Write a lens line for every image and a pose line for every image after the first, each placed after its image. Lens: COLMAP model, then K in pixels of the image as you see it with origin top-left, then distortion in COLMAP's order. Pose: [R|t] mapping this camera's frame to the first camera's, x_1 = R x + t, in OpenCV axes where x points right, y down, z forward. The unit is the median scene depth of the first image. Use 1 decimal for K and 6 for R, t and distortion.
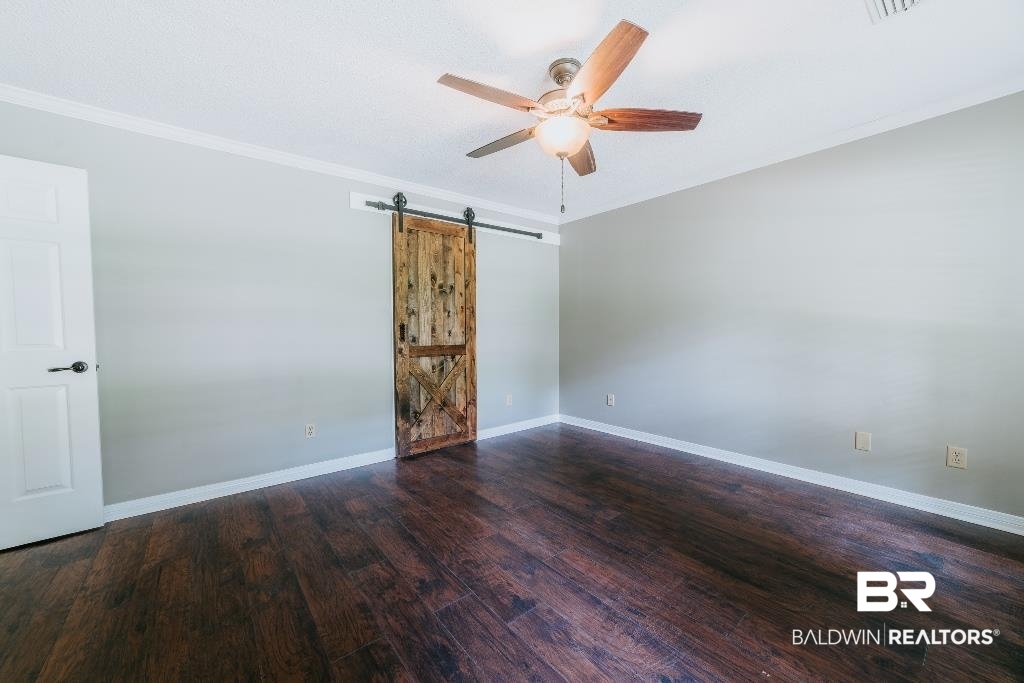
lens RADIAL K [[398.4, 0, 512.0], [0, 398.4, 341.5], [0, 0, 1]] dist [-0.000794, 0.000212]
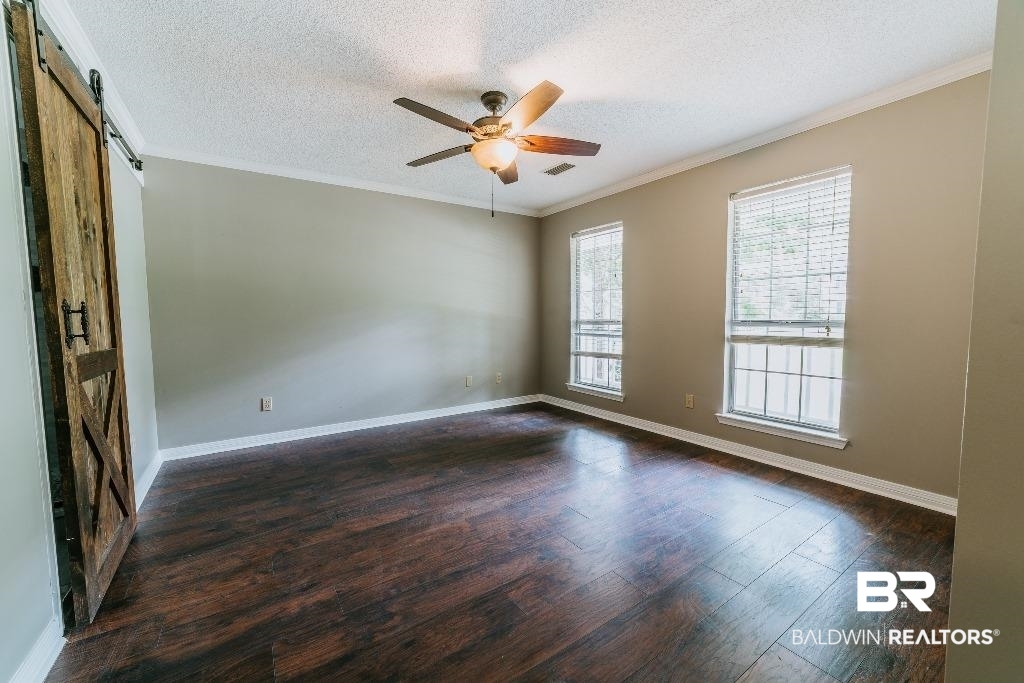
lens RADIAL K [[398.4, 0, 512.0], [0, 398.4, 341.5], [0, 0, 1]] dist [-0.000794, 0.000212]
pose [[0.077087, -0.054893, 0.995512, -0.875259], [0.039342, 0.997873, 0.051976, -0.009611], [-0.996248, 0.035159, 0.079082, 0.695437]]
